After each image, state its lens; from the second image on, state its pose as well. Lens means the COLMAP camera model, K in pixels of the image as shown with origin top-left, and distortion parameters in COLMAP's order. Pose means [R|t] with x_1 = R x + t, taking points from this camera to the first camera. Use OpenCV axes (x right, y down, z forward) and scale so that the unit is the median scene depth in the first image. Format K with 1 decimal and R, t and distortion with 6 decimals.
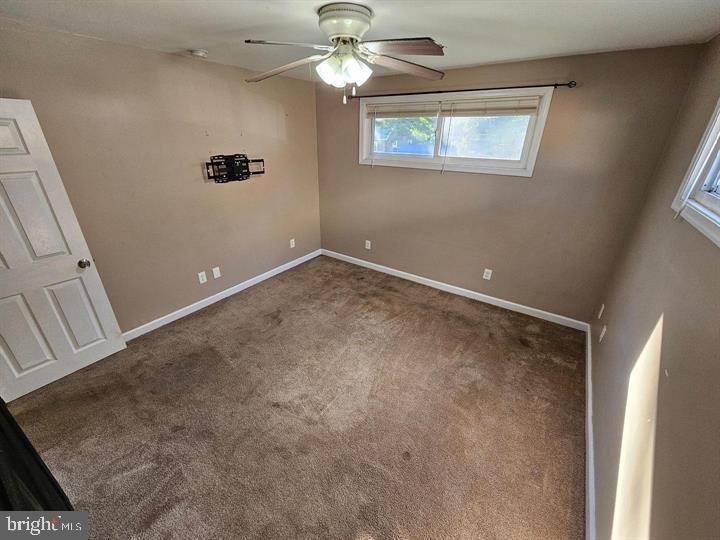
lens RADIAL K [[296.9, 0, 359.8], [0, 296.9, 271.6], [0, 0, 1]] dist [0.002128, -0.000477]
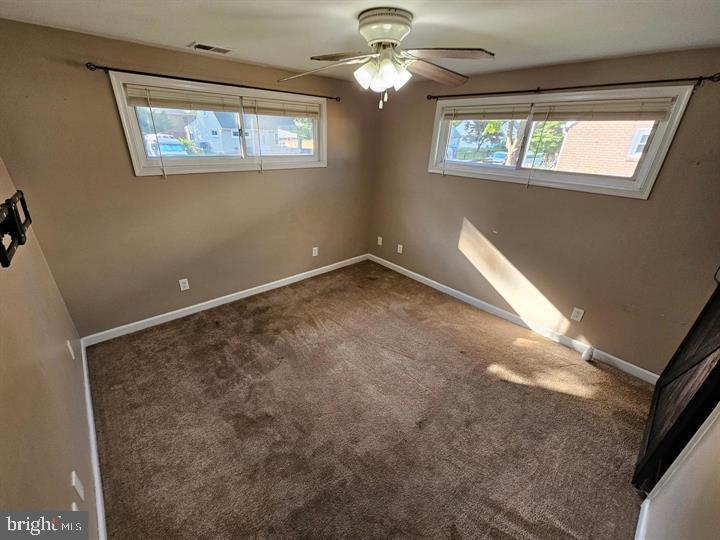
lens RADIAL K [[296.9, 0, 355.7], [0, 296.9, 272.1], [0, 0, 1]] dist [0.002128, -0.000477]
pose [[0.242098, -0.411471, 0.878681, -0.610760], [0.383649, 0.872414, 0.302831, -0.217726], [-0.891180, 0.263790, 0.369070, 0.440413]]
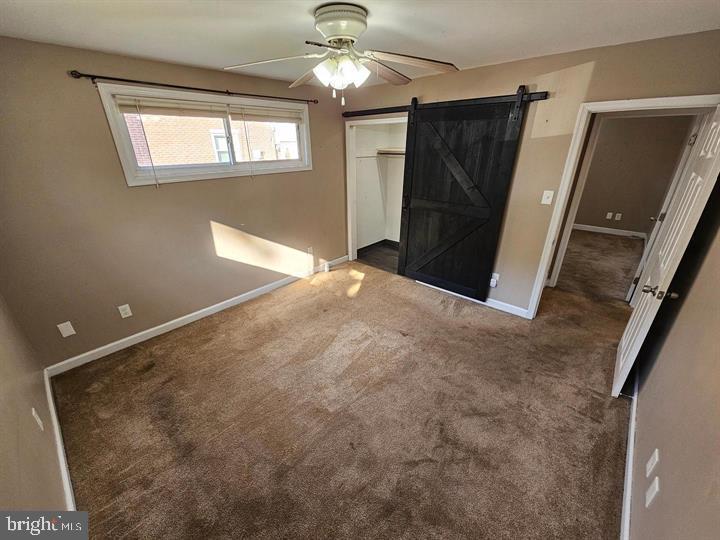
lens RADIAL K [[296.9, 0, 356.4], [0, 296.9, 267.0], [0, 0, 1]] dist [0.002128, -0.000477]
pose [[-0.989615, -0.072771, 0.123964, -0.131440], [0.044408, 0.665431, 0.745138, -0.503097], [-0.136714, 0.742904, -0.655288, 1.066620]]
